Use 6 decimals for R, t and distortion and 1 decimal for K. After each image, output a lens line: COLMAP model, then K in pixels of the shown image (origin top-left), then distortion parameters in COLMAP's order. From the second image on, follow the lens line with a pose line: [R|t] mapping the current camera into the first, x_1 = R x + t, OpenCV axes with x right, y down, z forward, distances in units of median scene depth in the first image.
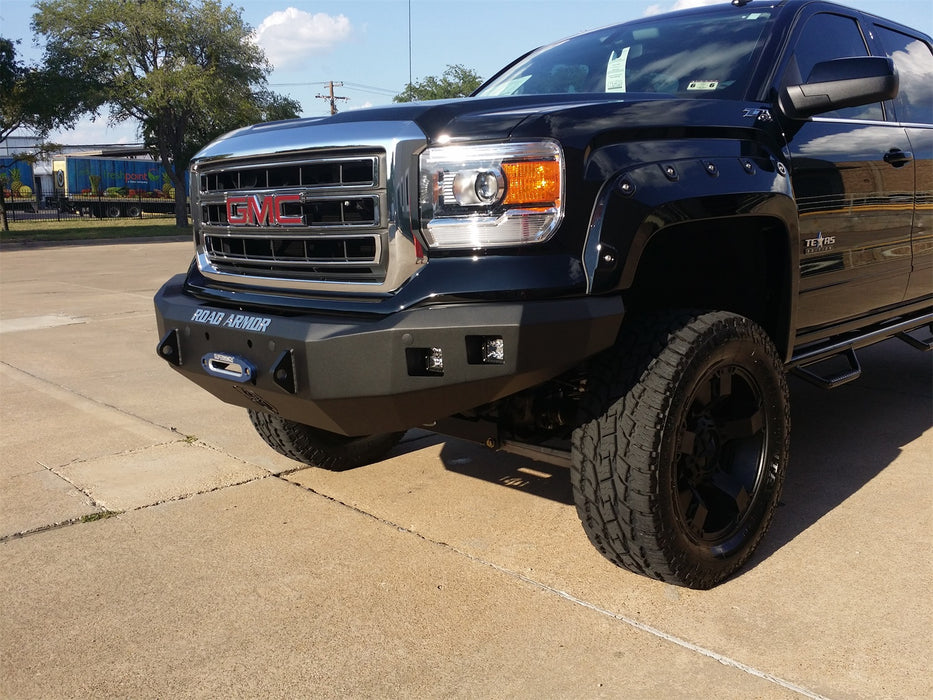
lens RADIAL K [[863.7, 0, 475.8], [0, 863.7, 353.0], [0, 0, 1]] dist [0.137543, -0.339173]
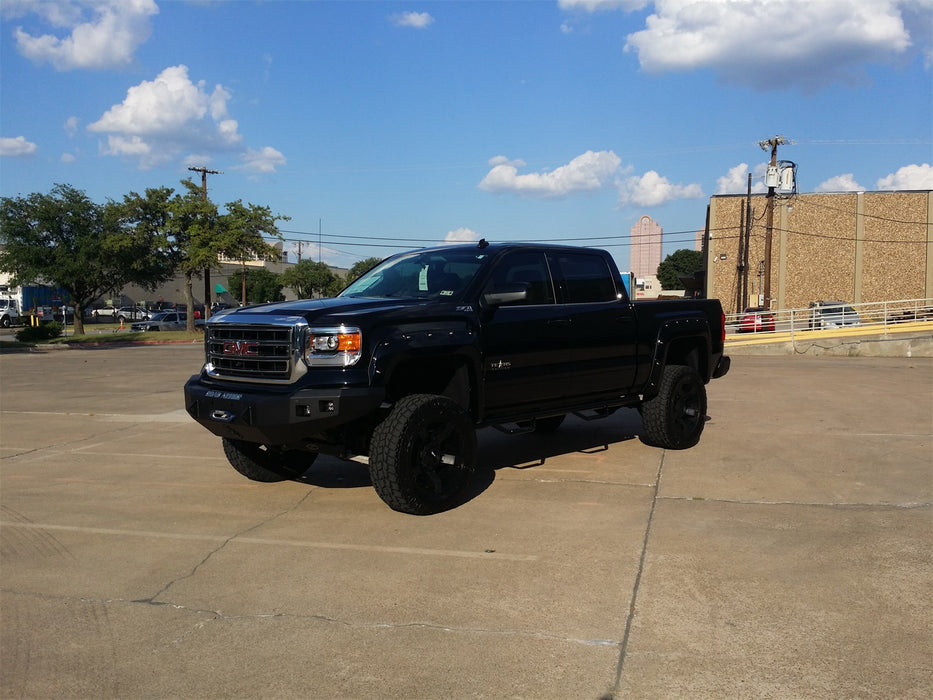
lens RADIAL K [[863.6, 0, 476.8], [0, 863.6, 352.7], [0, 0, 1]] dist [0.159335, -0.384204]
pose [[0.835996, -0.013849, 0.548561, -3.025239], [0.085728, 0.990703, -0.105636, 0.191098], [-0.541998, 0.135338, 0.829411, -1.250423]]
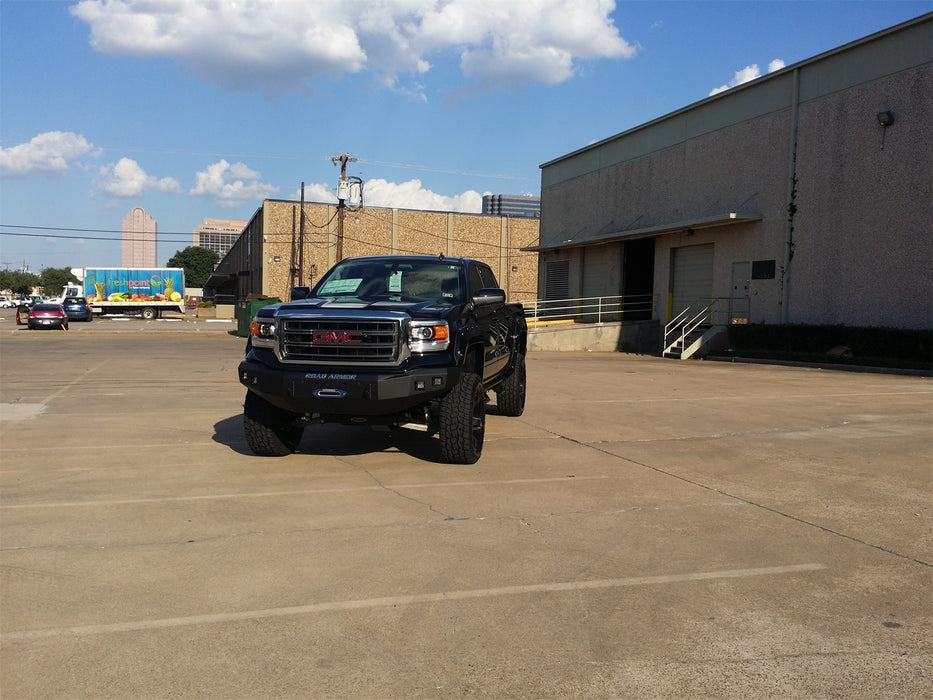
lens RADIAL K [[864.8, 0, 476.5], [0, 864.8, 352.2], [0, 0, 1]] dist [0.154960, -0.377030]
pose [[0.413988, -0.019295, 0.910078, -4.554768], [0.136581, 0.989774, -0.041145, 0.107254], [-0.899978, 0.141333, 0.412390, -0.565292]]
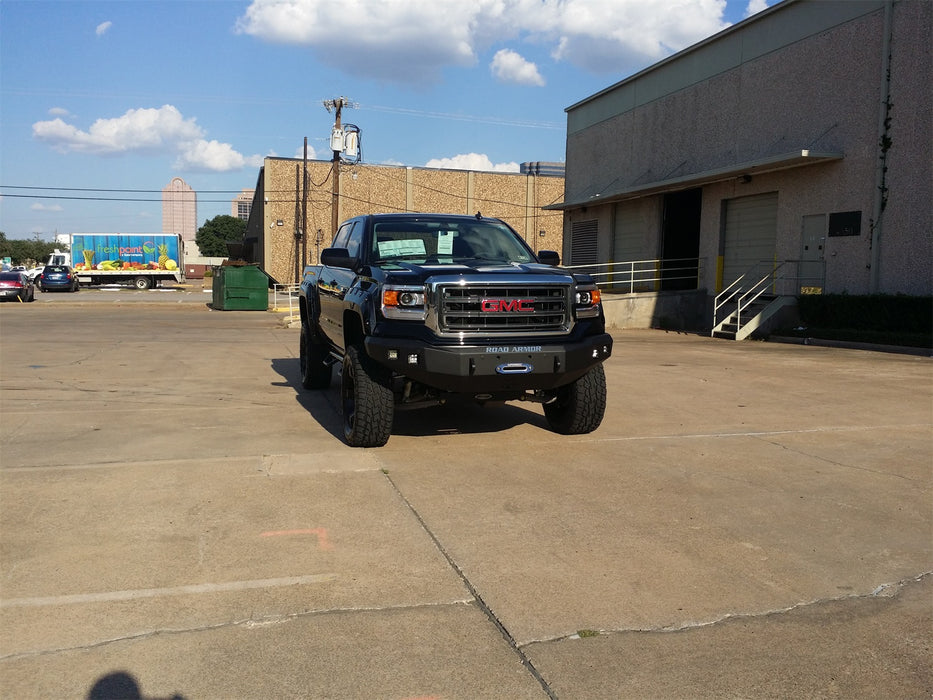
lens RADIAL K [[863.7, 0, 475.8], [0, 863.7, 353.0], [0, 0, 1]] dist [0.137543, -0.339173]
pose [[0.454867, -0.051027, 0.889096, -2.367196], [0.134467, 0.990846, -0.011927, -0.012384], [-0.880349, 0.124979, 0.457565, -0.027727]]
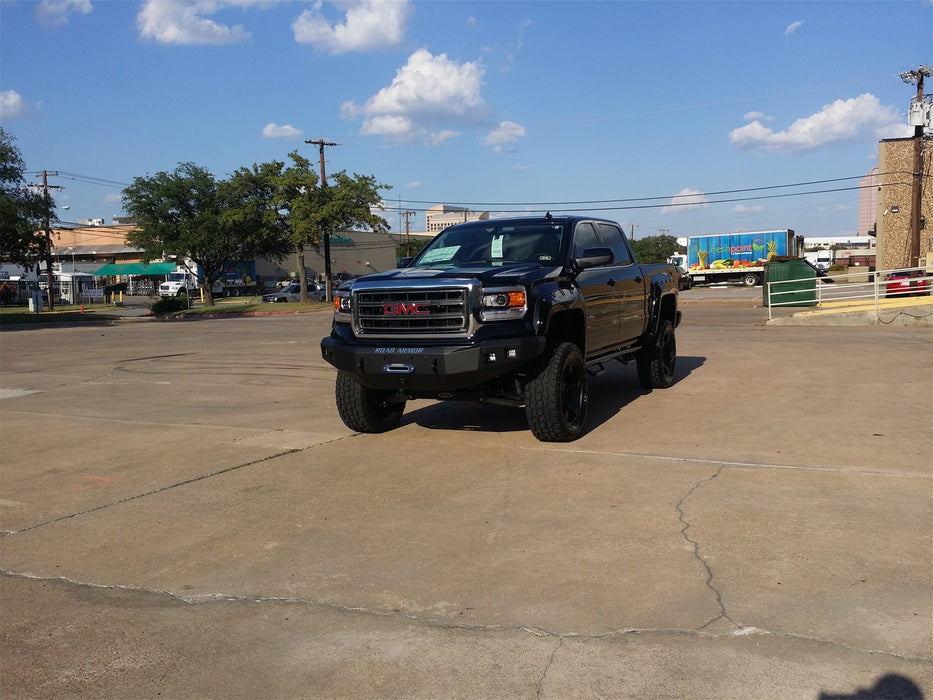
lens RADIAL K [[863.6, 0, 476.8], [0, 863.6, 352.7], [0, 0, 1]] dist [0.159335, -0.384204]
pose [[0.942597, -0.031861, 0.332408, -0.872274], [0.063819, 0.994278, -0.085667, 0.194624], [-0.327777, 0.101963, 0.939237, -1.436490]]
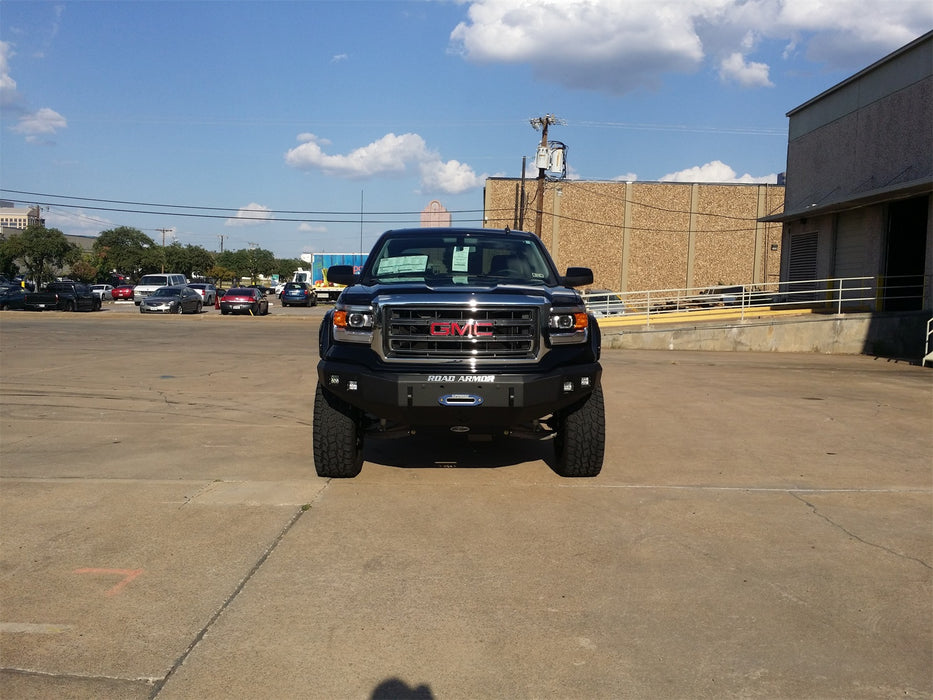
lens RADIAL K [[865.0, 0, 477.5], [0, 865.0, 354.1], [0, 0, 1]] dist [0.169958, -0.426071]
pose [[0.681302, -0.019991, 0.731730, -1.740207], [0.095986, 0.993436, -0.062229, 0.038121], [-0.725682, 0.112633, 0.678748, -0.490653]]
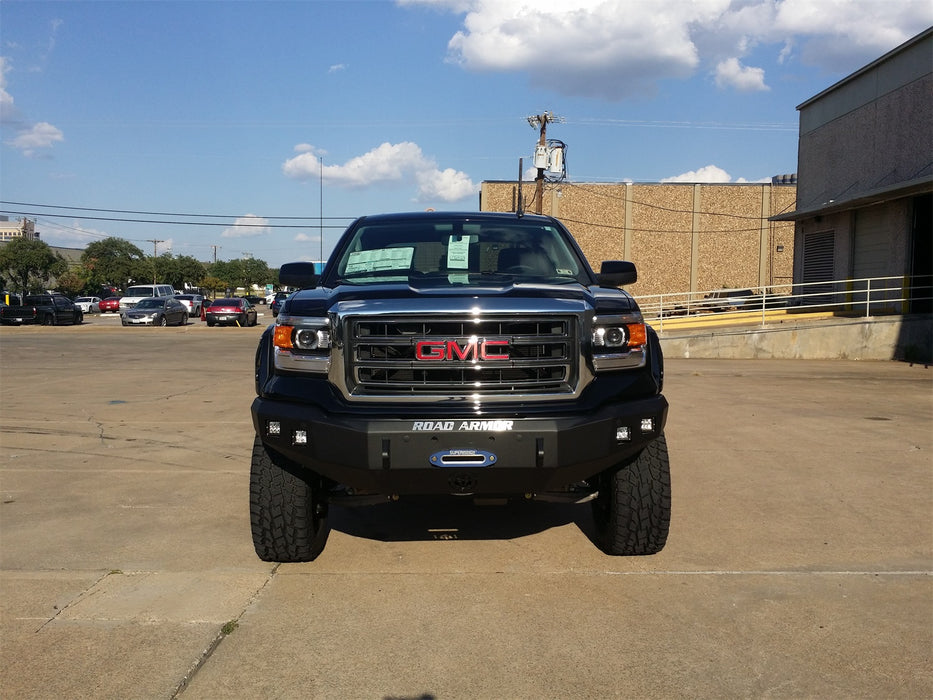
lens RADIAL K [[864.8, 0, 476.5], [0, 864.8, 352.2], [0, 0, 1]] dist [0.154960, -0.377030]
pose [[0.679493, -0.022117, 0.733348, -1.243585], [0.110298, 0.991265, -0.072302, -0.049574], [-0.725343, 0.130016, 0.675998, -0.009348]]
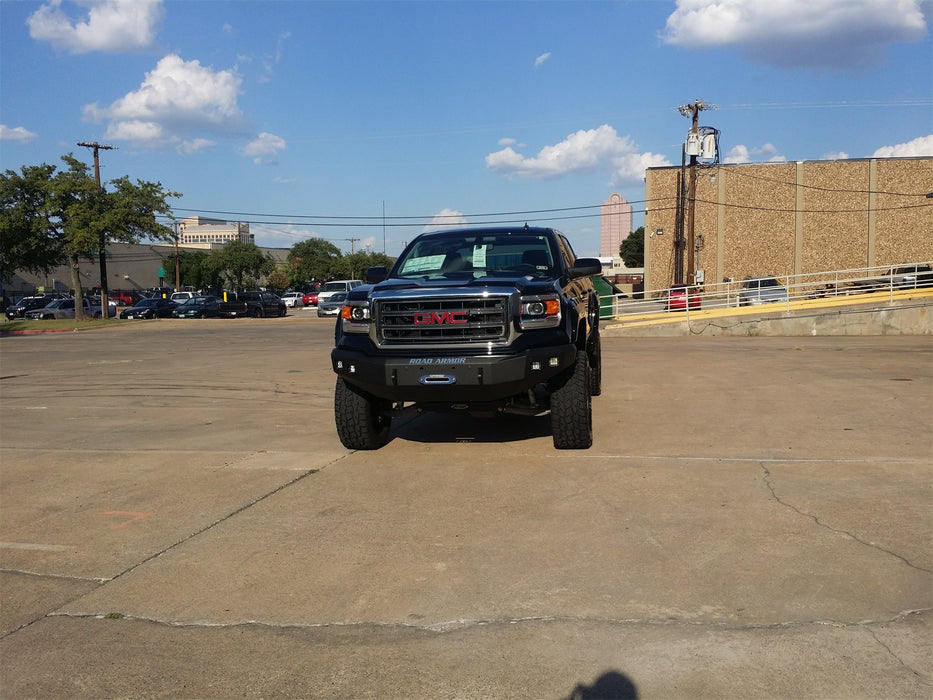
lens RADIAL K [[863.6, 0, 476.8], [0, 863.6, 352.7], [0, 0, 1]] dist [0.159335, -0.384204]
pose [[0.819693, -0.041202, 0.571320, -1.528534], [0.106256, 0.991036, -0.080978, 0.145244], [-0.562862, 0.127084, 0.816723, -1.058301]]
